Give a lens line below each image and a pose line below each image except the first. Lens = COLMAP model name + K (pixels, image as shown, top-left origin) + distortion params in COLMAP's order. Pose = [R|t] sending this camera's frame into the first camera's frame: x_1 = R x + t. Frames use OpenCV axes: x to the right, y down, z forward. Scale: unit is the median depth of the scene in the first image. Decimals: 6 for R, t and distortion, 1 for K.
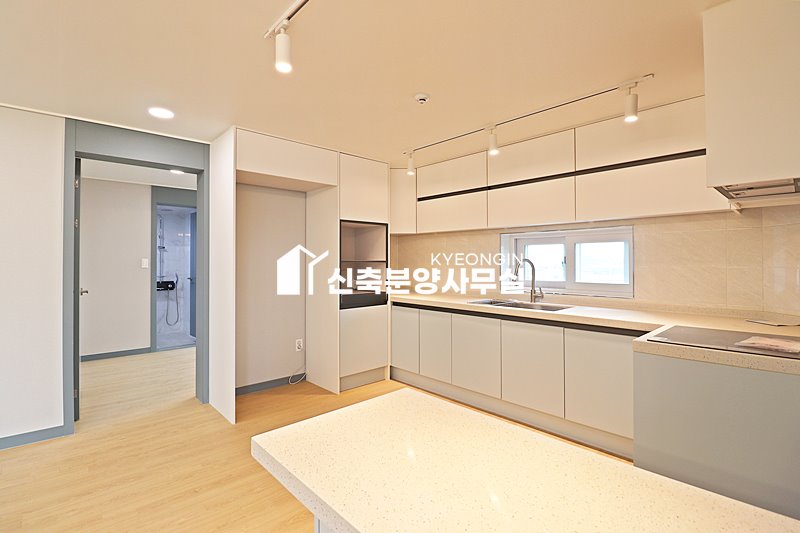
lens RADIAL K [[375.9, 0, 399.9], [0, 375.9, 259.3], [0, 0, 1]] dist [-0.020219, -0.001487]
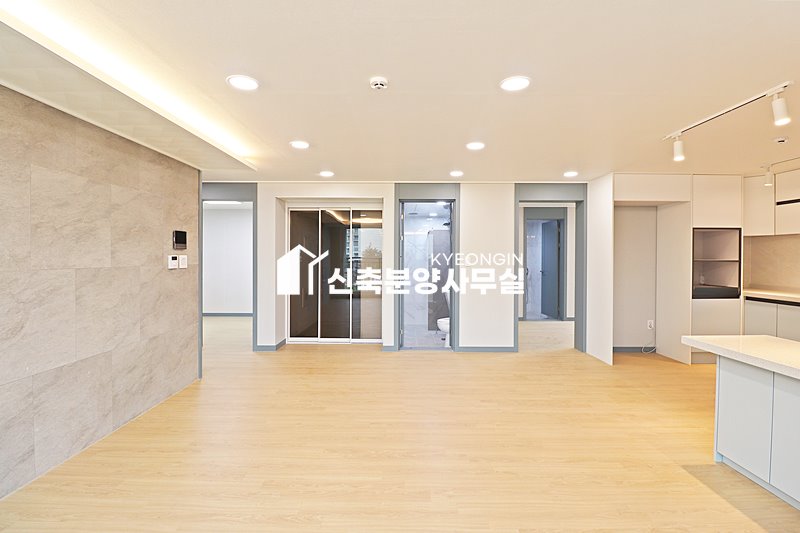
lens RADIAL K [[375.9, 0, 399.9], [0, 375.9, 259.3], [0, 0, 1]] dist [-0.020219, -0.001487]
pose [[0.731513, 0.007351, -0.681788, -0.027746], [-0.000663, 0.999949, 0.010071, -0.010889], [0.681827, -0.006915, 0.731481, -0.571251]]
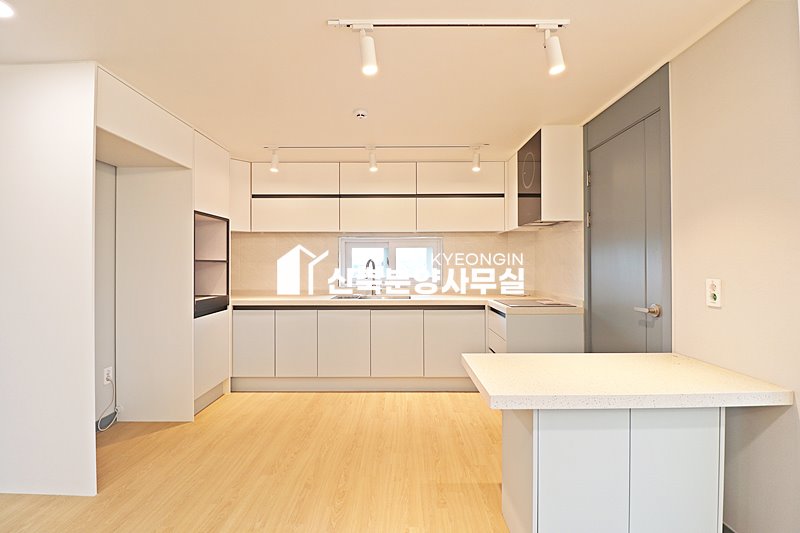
lens RADIAL K [[374.1, 0, 398.9], [0, 374.1, 262.4], [0, 0, 1]] dist [-0.014437, -0.000897]
pose [[0.683798, 0.002411, 0.729667, -0.435815], [-0.001906, 0.999997, -0.001519, 0.009419], [-0.729669, -0.000352, 0.683801, 0.100773]]
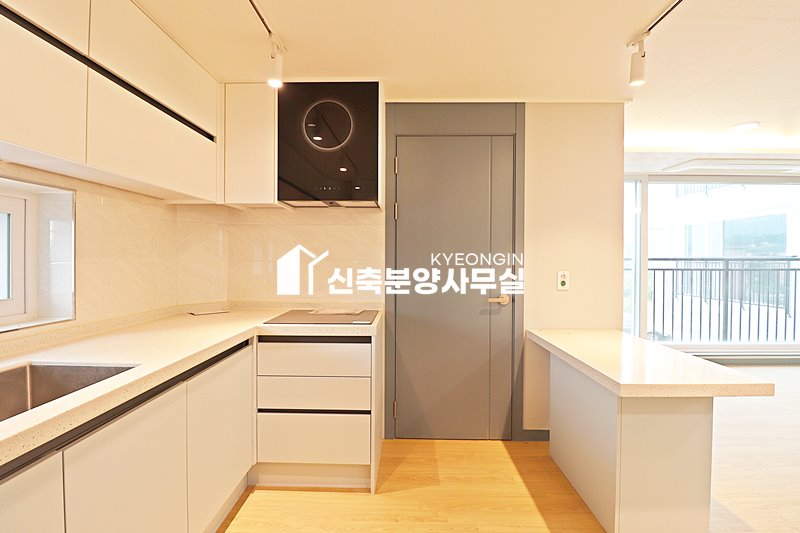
lens RADIAL K [[375.9, 0, 399.9], [0, 375.9, 259.3], [0, 0, 1]] dist [-0.020219, -0.001487]
pose [[-0.723341, -0.006152, 0.690464, -0.092039], [-0.006961, 0.999974, 0.001617, 0.007417], [-0.690456, -0.003637, -0.723365, 0.838574]]
